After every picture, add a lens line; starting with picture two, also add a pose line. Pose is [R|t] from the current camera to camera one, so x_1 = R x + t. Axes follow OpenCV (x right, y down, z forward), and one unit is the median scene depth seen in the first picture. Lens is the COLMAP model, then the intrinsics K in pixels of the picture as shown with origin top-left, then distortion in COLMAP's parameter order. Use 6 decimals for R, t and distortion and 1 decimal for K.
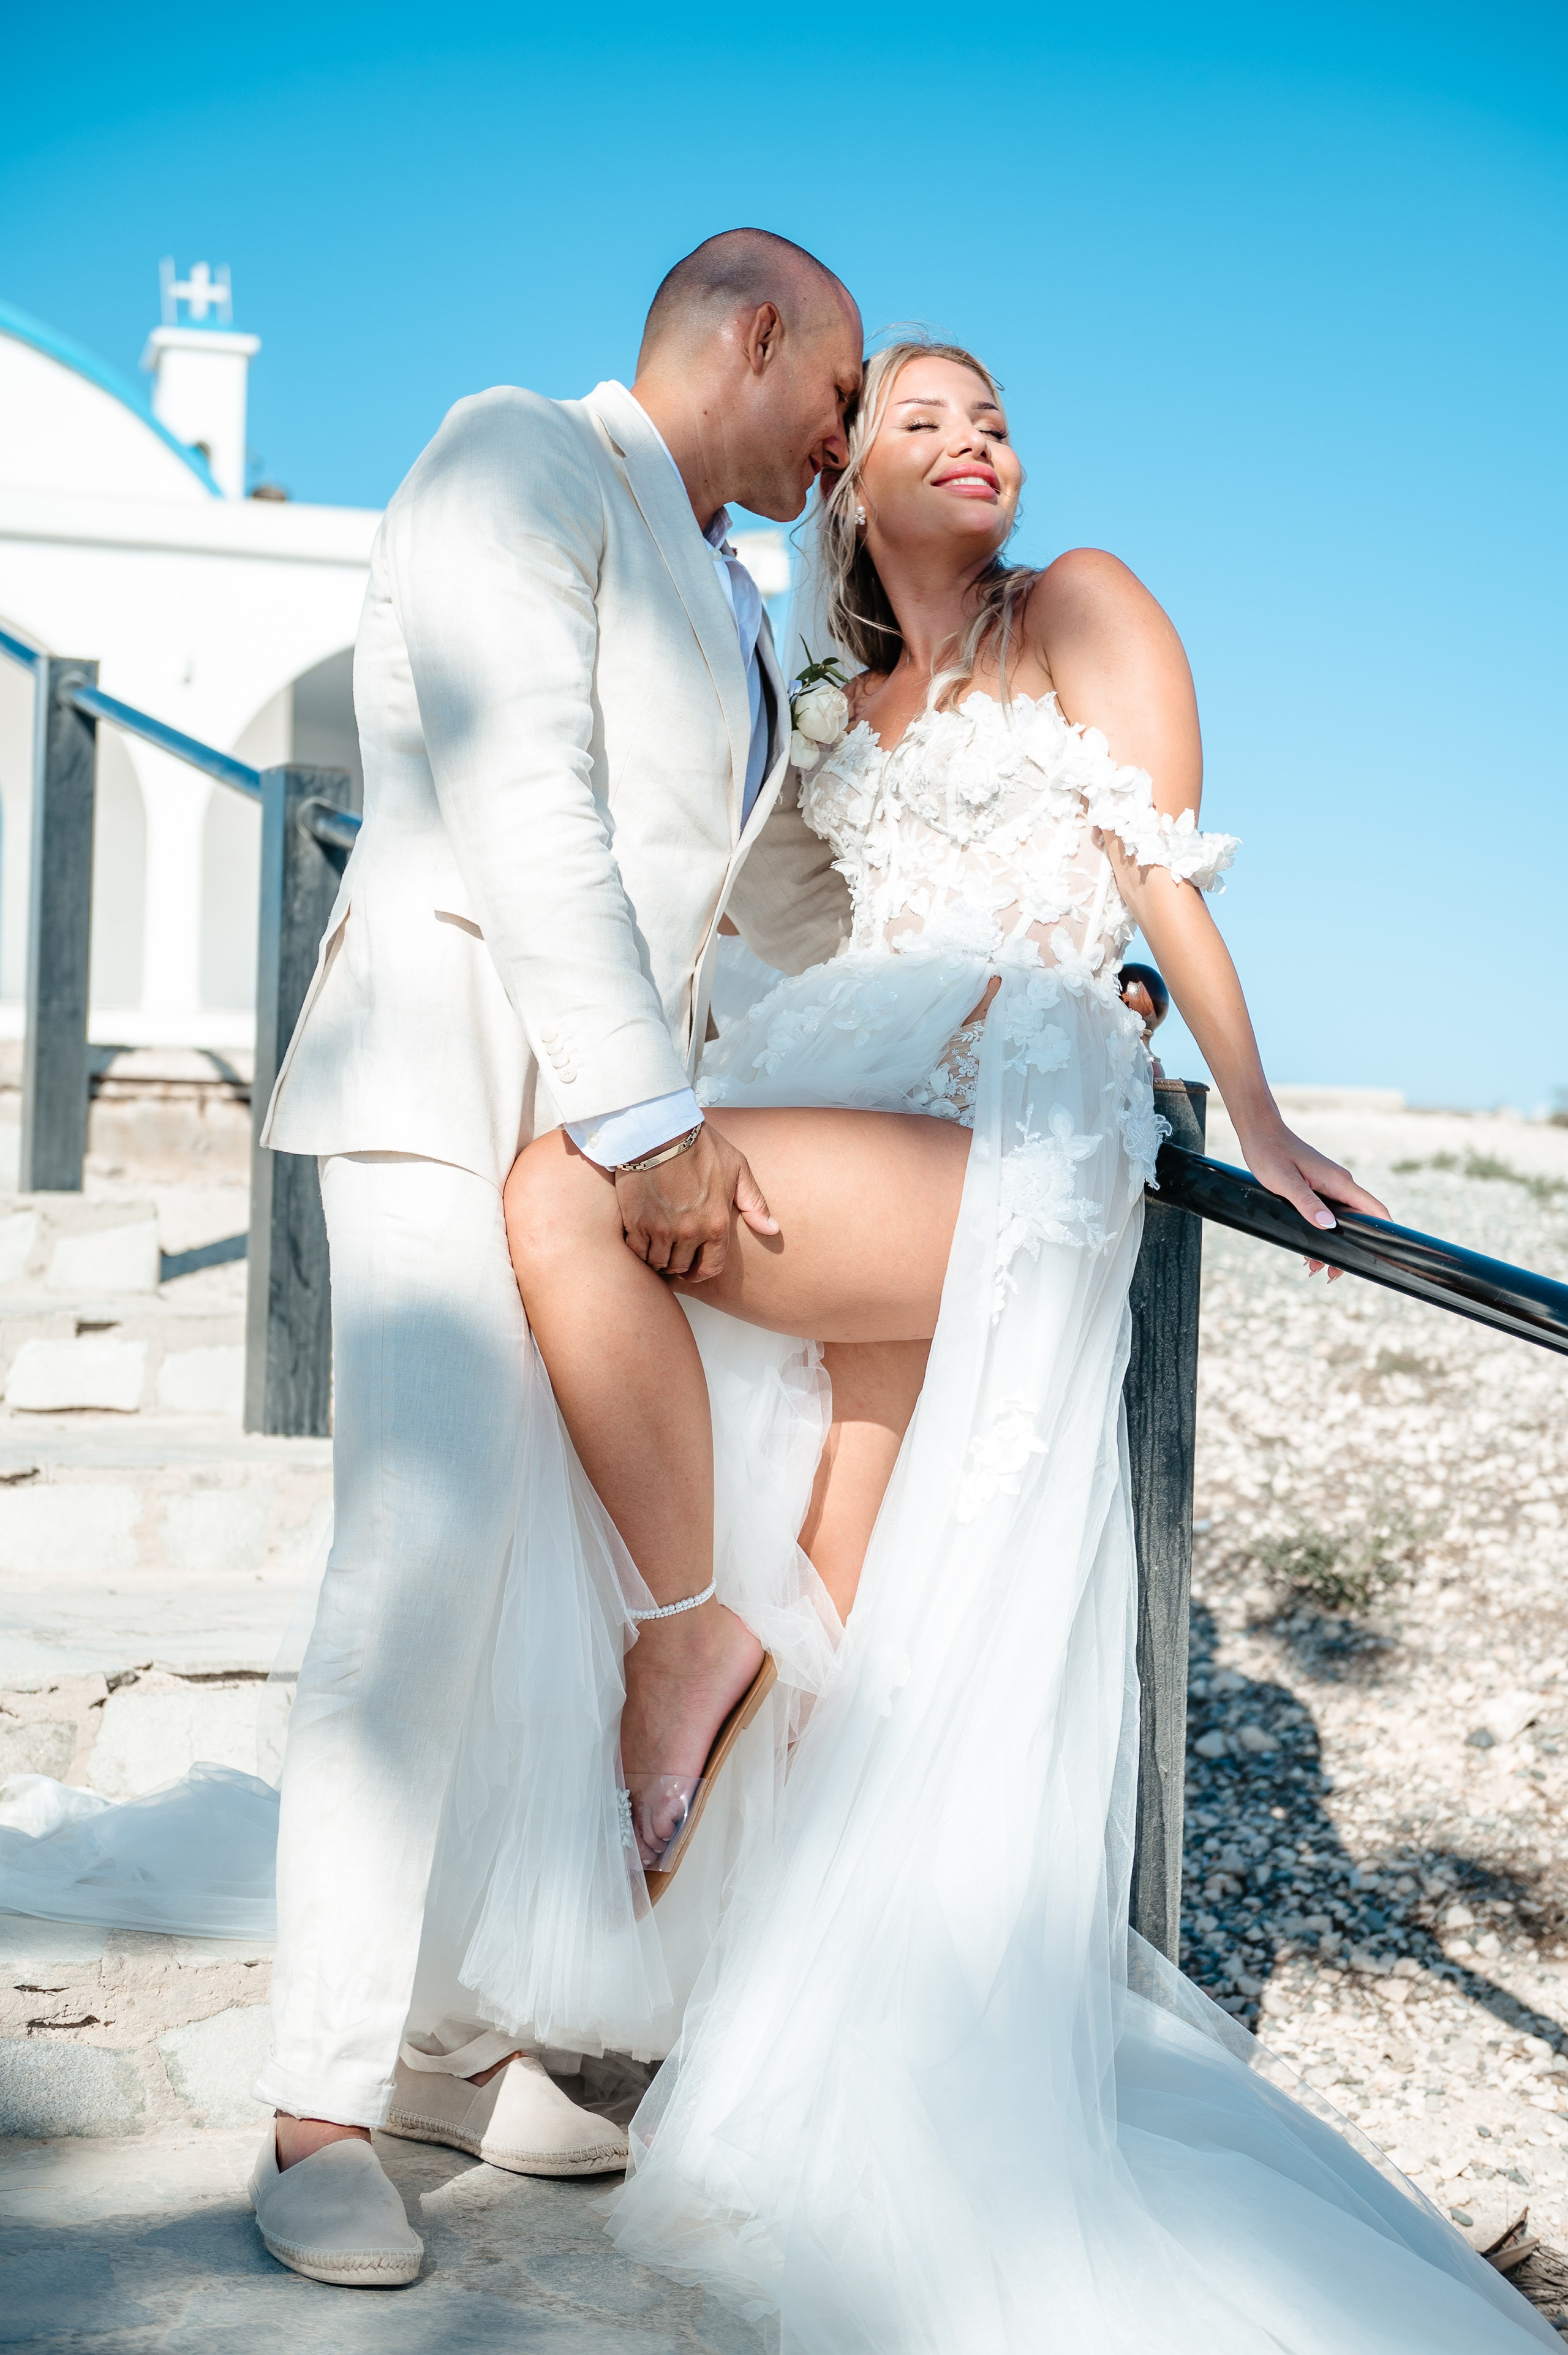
lens RADIAL K [[3461.1, 0, 784.0], [0, 3461.1, 1177.5], [0, 0, 1]] dist [0.012080, 0.059024]
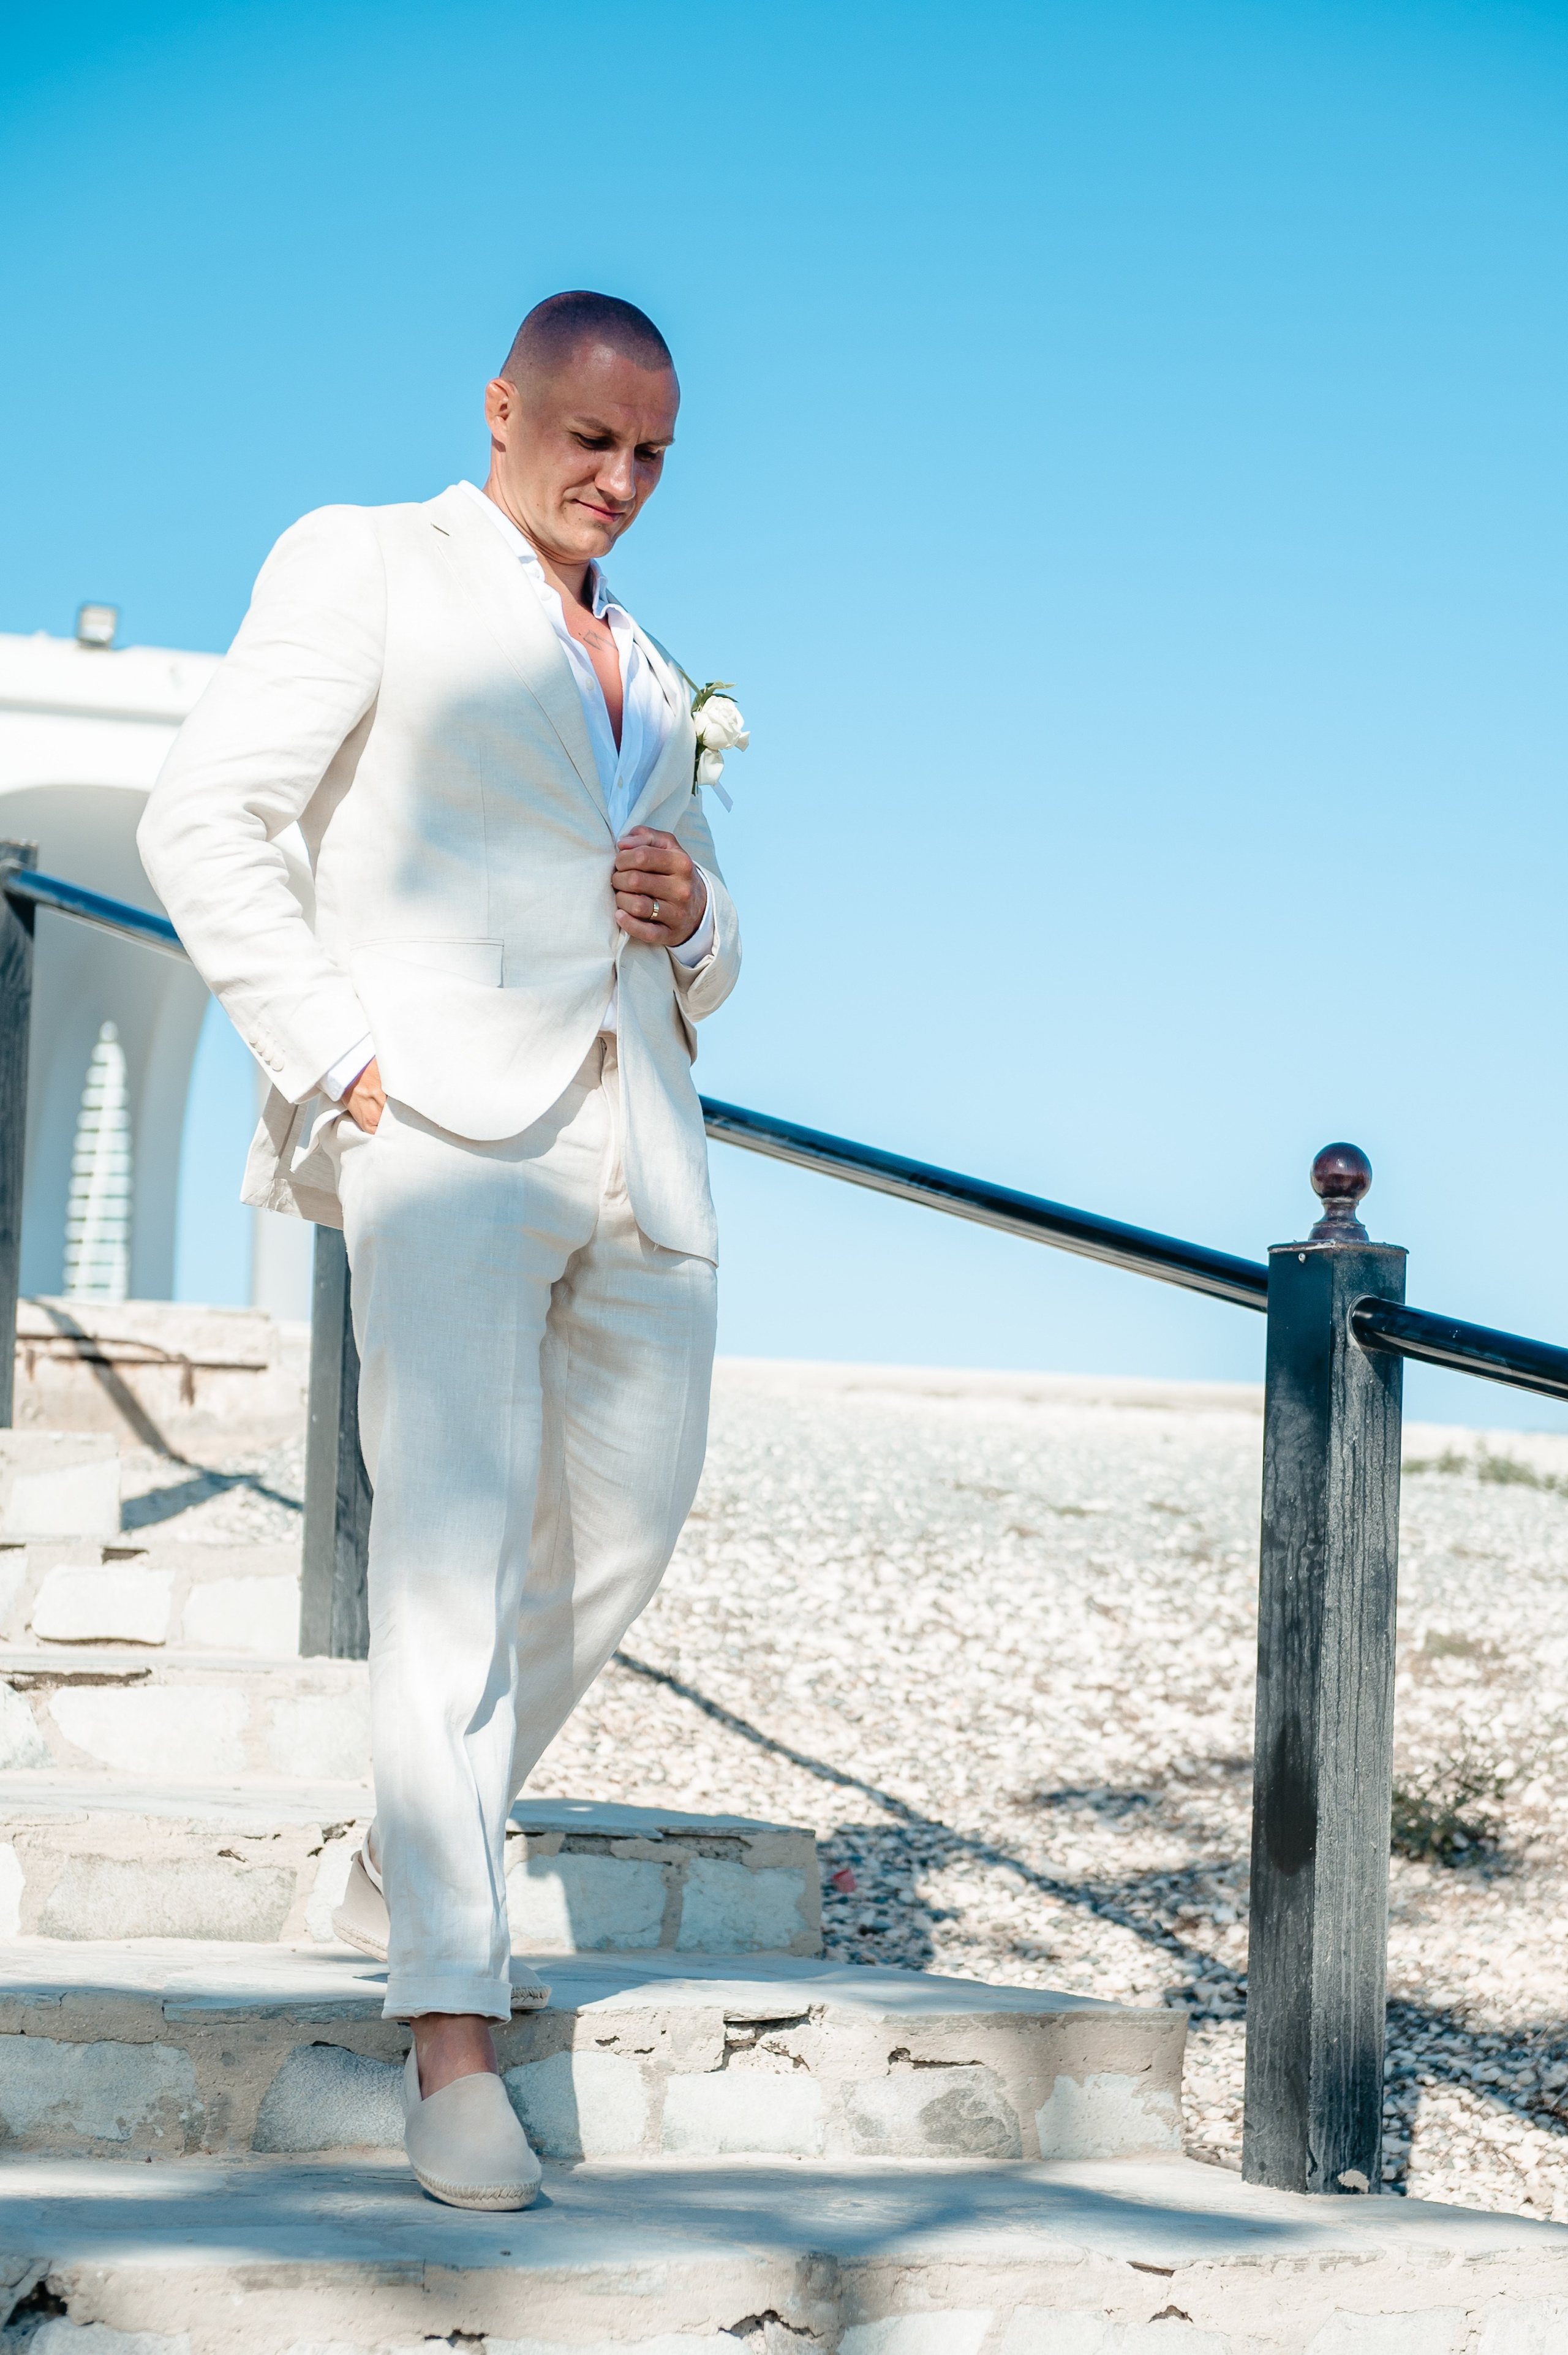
lens RADIAL K [[5038.6, 0, 786.9], [0, 5038.6, 1277.9], [0, 0, 1]] dist [0.042432, 0.126395]
pose [[0.996952, 0.009452, 0.077443, -0.132437], [-0.004800, 0.998185, -0.060031, 0.052483], [-0.077870, 0.059477, 0.995188, -0.404488]]
